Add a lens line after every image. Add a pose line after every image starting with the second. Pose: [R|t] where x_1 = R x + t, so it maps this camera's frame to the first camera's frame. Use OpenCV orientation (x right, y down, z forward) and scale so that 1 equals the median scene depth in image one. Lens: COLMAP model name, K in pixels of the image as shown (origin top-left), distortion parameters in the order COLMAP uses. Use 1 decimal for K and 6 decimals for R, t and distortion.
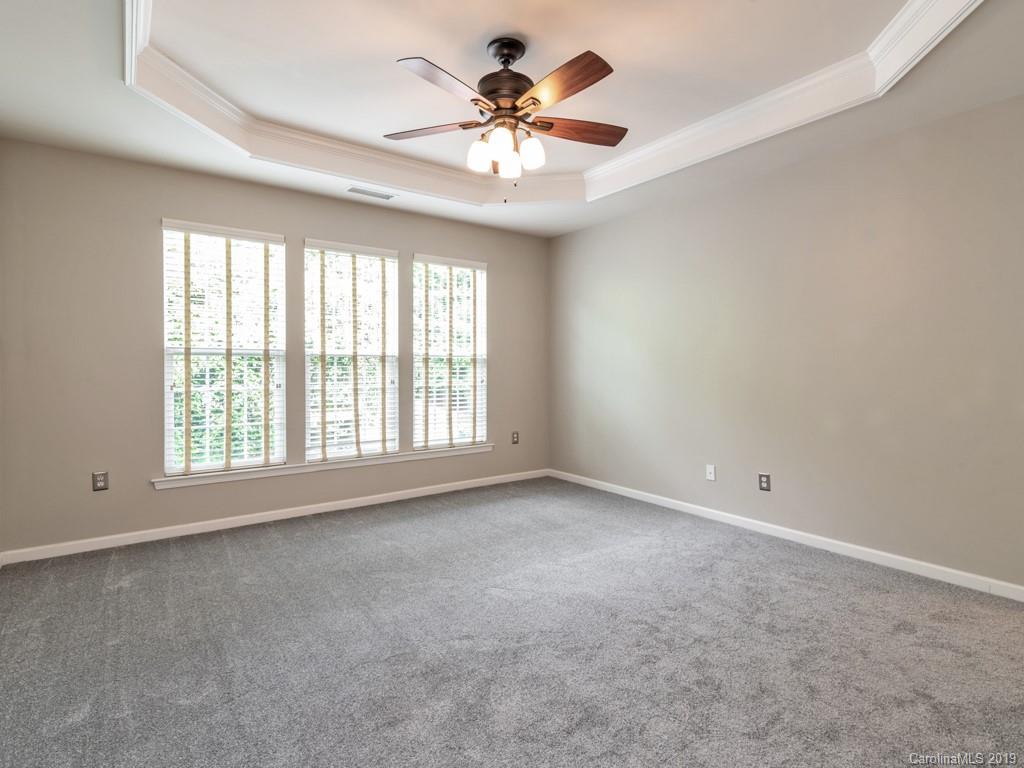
lens RADIAL K [[482.1, 0, 512.0], [0, 482.1, 384.0], [0, 0, 1]] dist [0.001005, 0.000208]
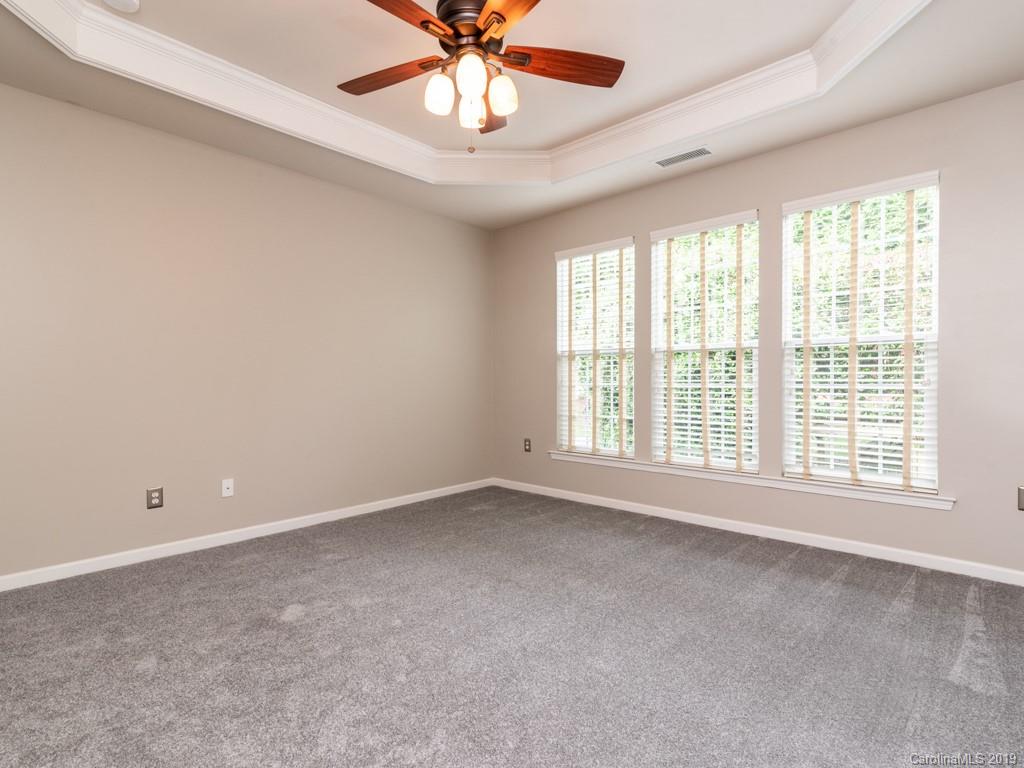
lens RADIAL K [[522.9, 0, 512.0], [0, 522.9, 384.0], [0, 0, 1]] dist [0.036408, 0.000545]
pose [[0.206287, 0.011629, -0.978422, 0.626151], [-0.016410, 0.999830, 0.008424, 0.002127], [0.978354, 0.014318, 0.206442, 0.572861]]
